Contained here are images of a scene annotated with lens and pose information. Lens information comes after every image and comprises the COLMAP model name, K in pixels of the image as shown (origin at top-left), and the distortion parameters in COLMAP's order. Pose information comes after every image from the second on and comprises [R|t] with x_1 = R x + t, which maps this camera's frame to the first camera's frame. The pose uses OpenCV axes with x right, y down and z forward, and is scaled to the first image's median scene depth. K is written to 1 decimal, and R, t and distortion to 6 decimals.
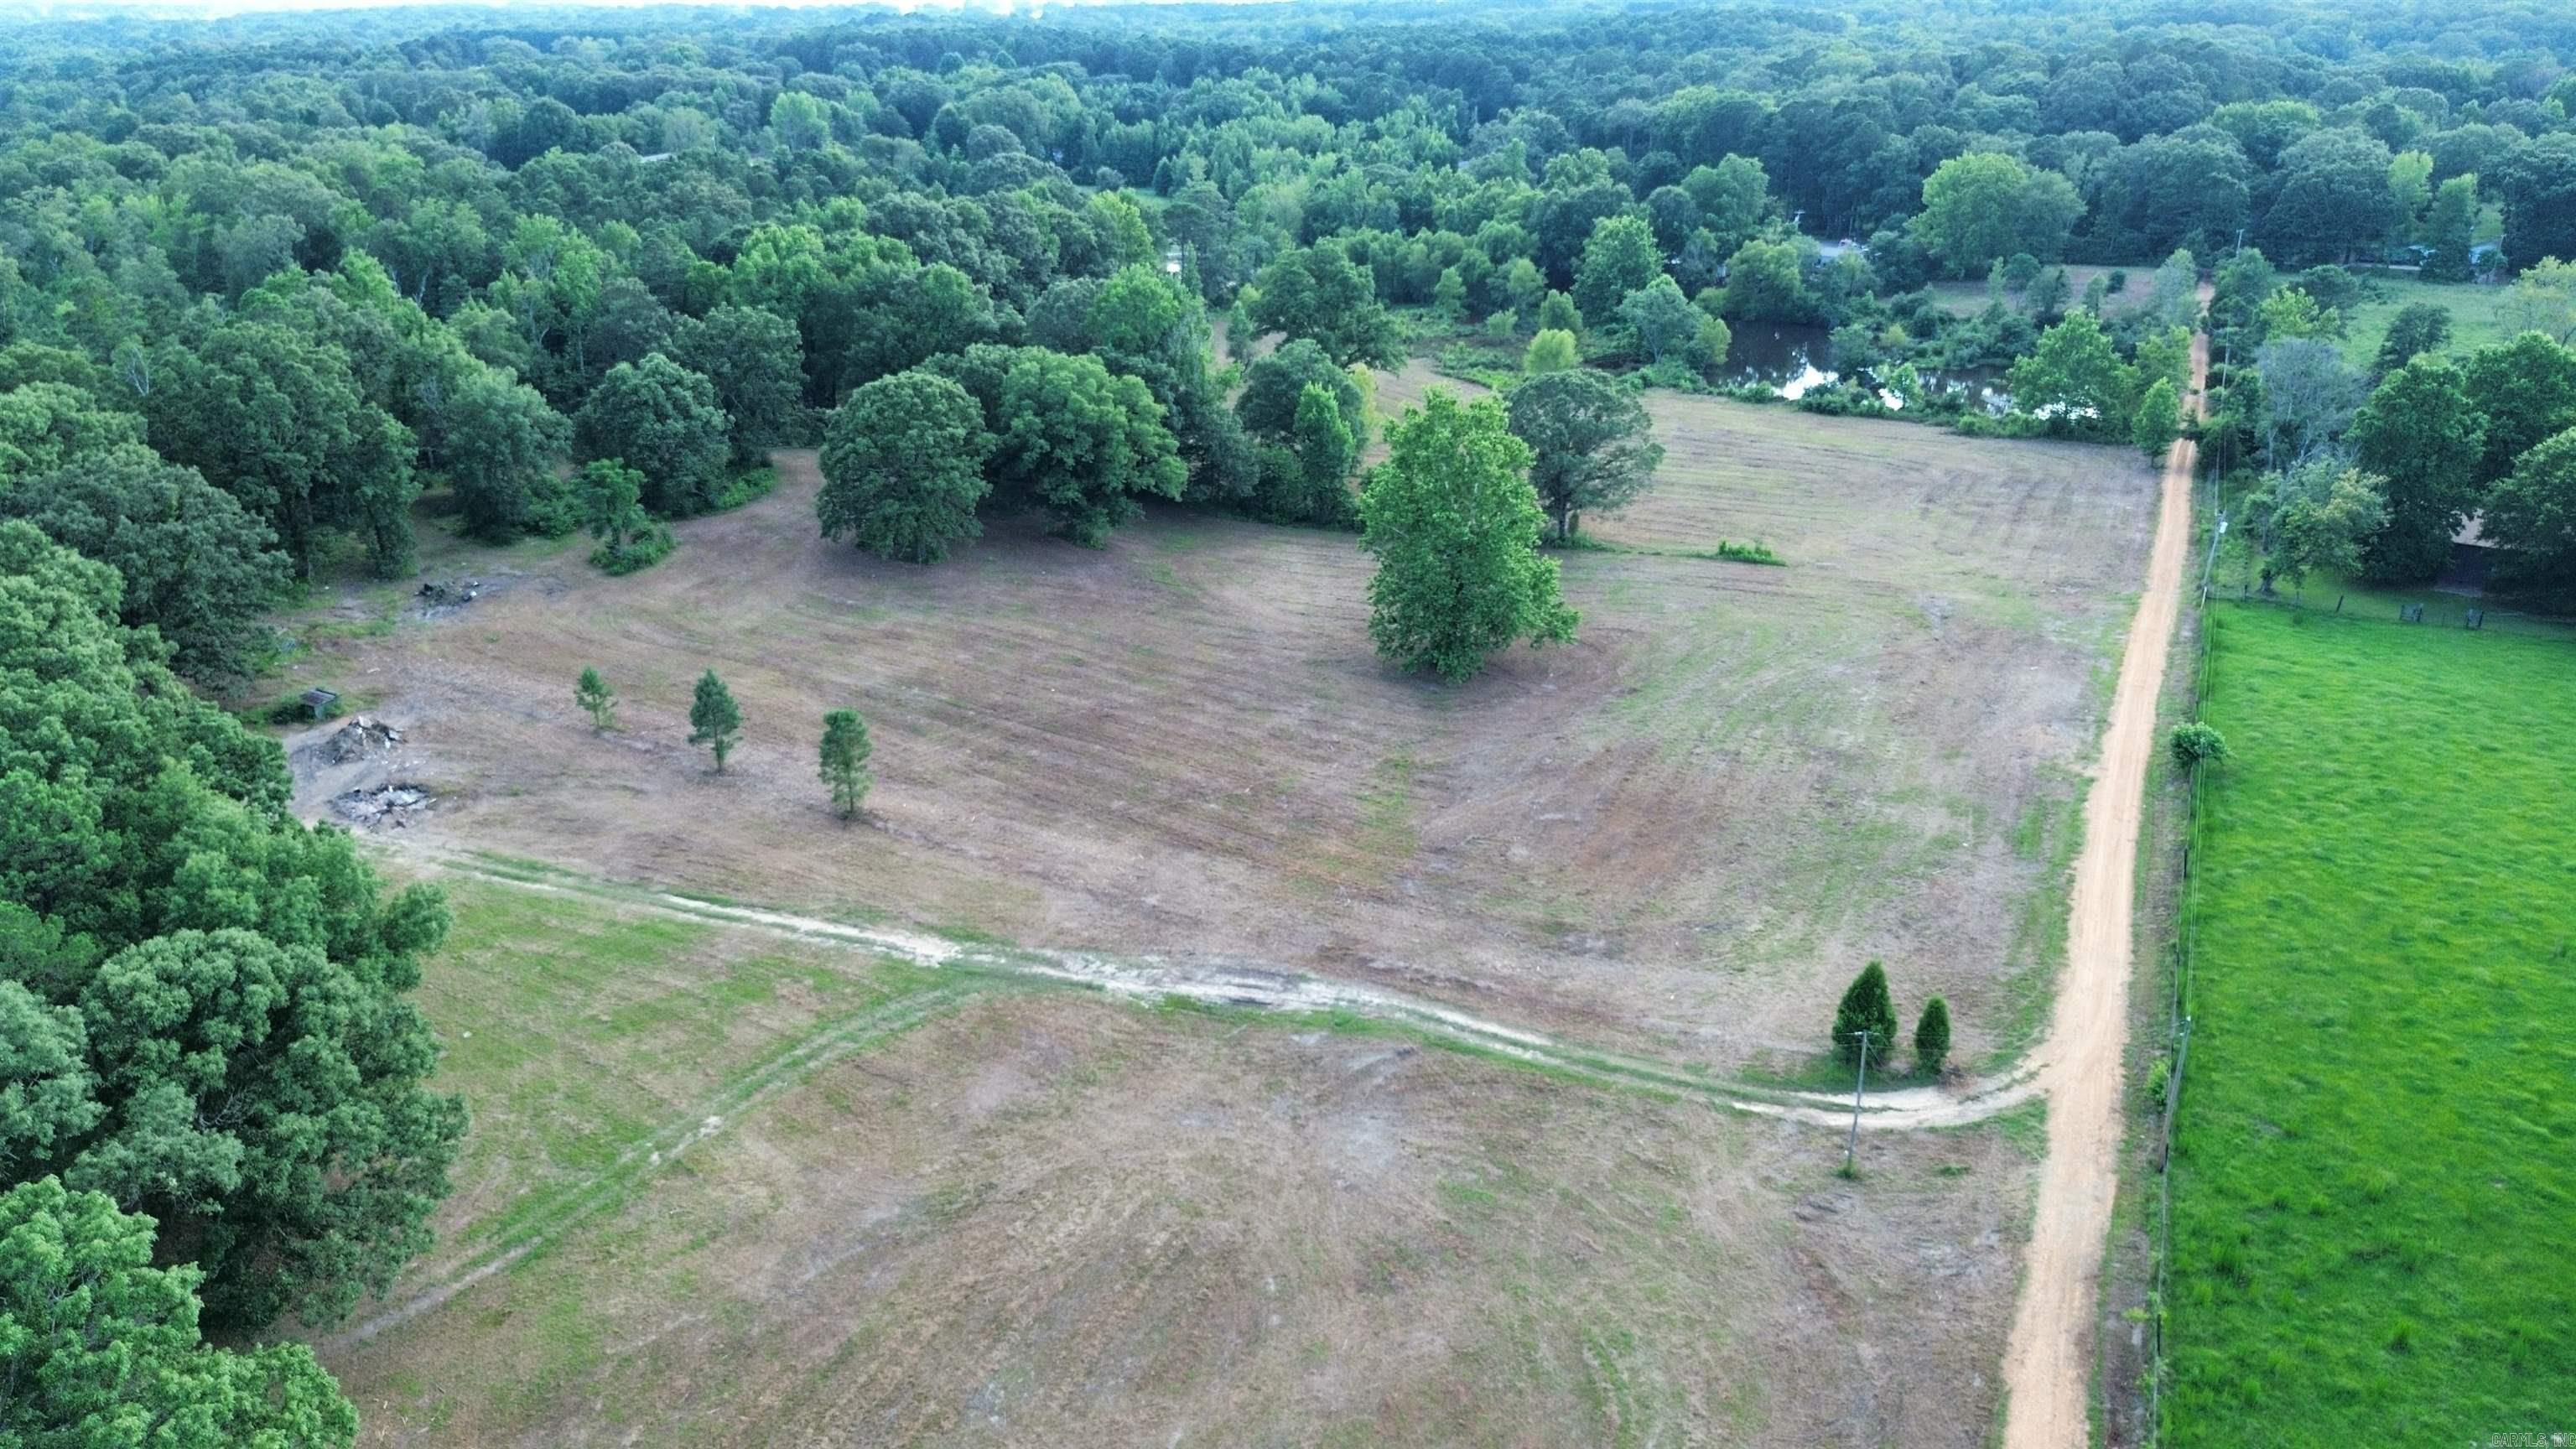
lens RADIAL K [[1825.4, 0, 1284.8], [0, 1825.4, 745.4], [0, 0, 1]] dist [0.070859, -0.063242]
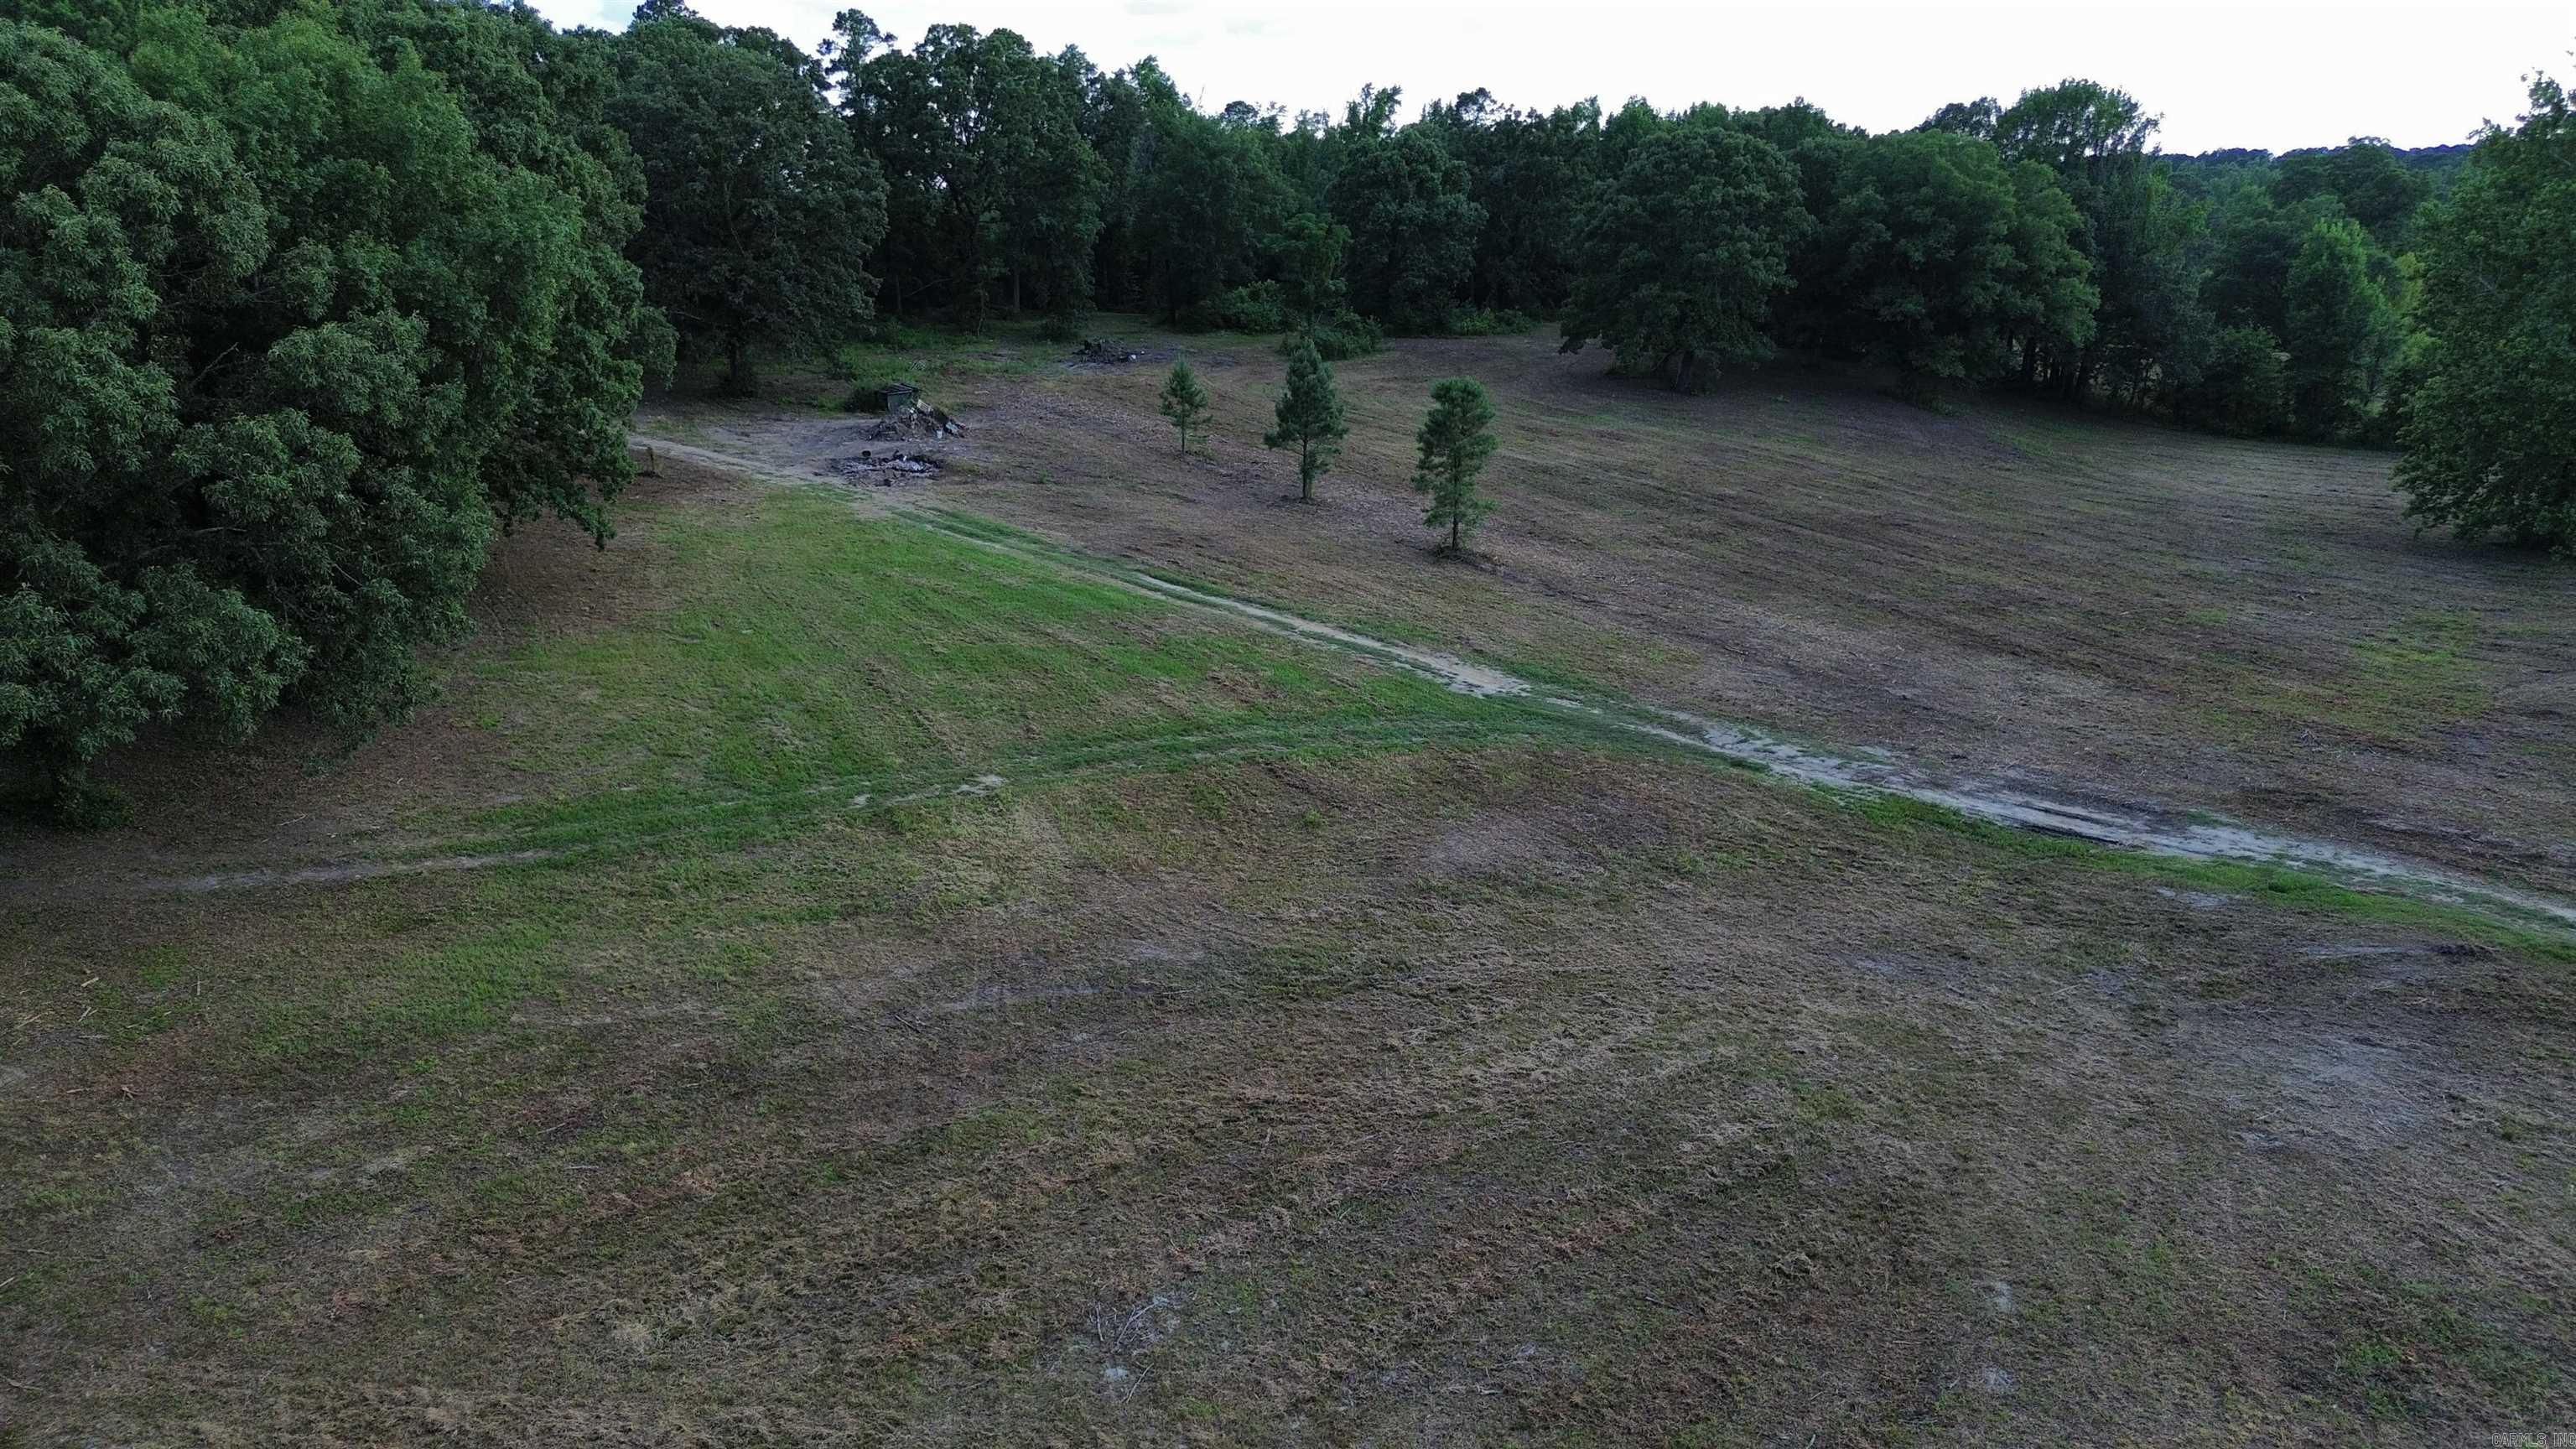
lens RADIAL K [[1825.4, 0, 1282.8], [0, 1825.4, 720.4], [0, 0, 1]] dist [0.070859, -0.063242]
pose [[0.884207, 0.134841, -0.447210, 0.007106], [-0.186965, 0.979552, -0.074308, 0.119438], [0.428045, 0.149317, 0.891337, 0.308123]]
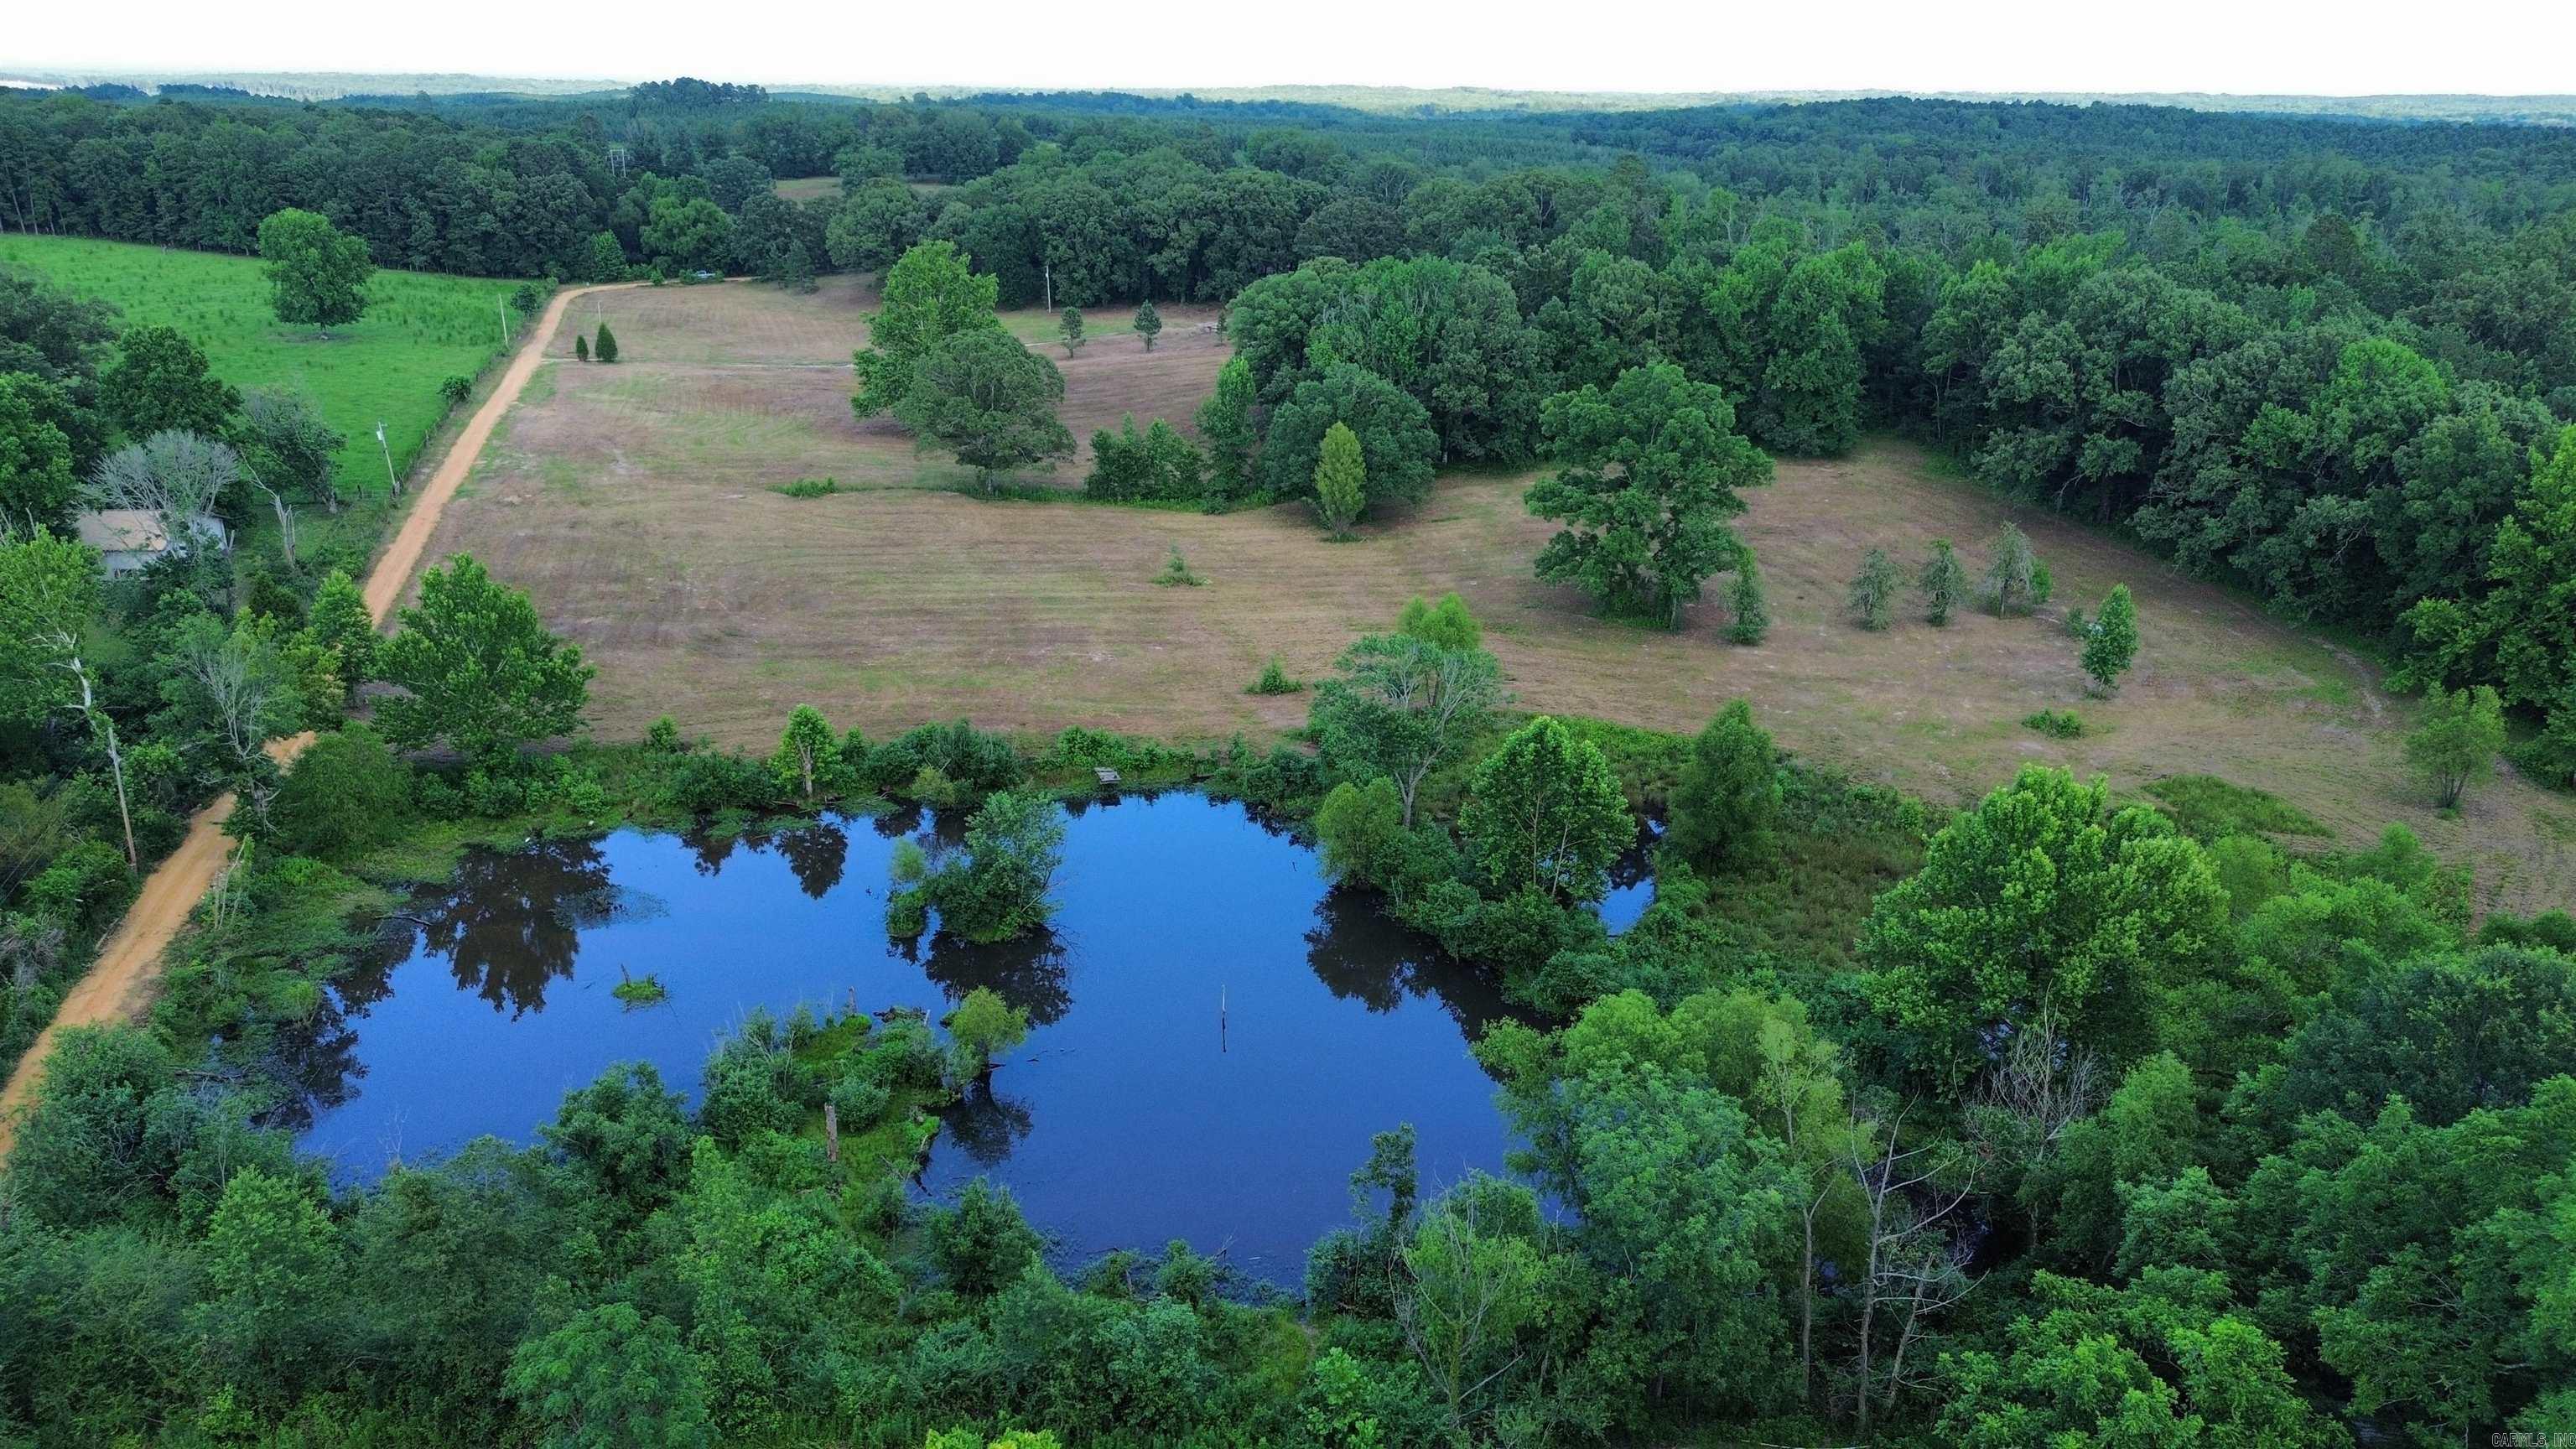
lens RADIAL K [[1825.4, 0, 1284.3], [0, 1825.4, 723.2], [0, 0, 1]] dist [0.070859, -0.063242]
pose [[-0.758731, 0.233152, -0.608250, 0.819953], [-0.250961, 0.757049, 0.603237, -0.830856], [0.601121, 0.610341, -0.515885, 2.044010]]
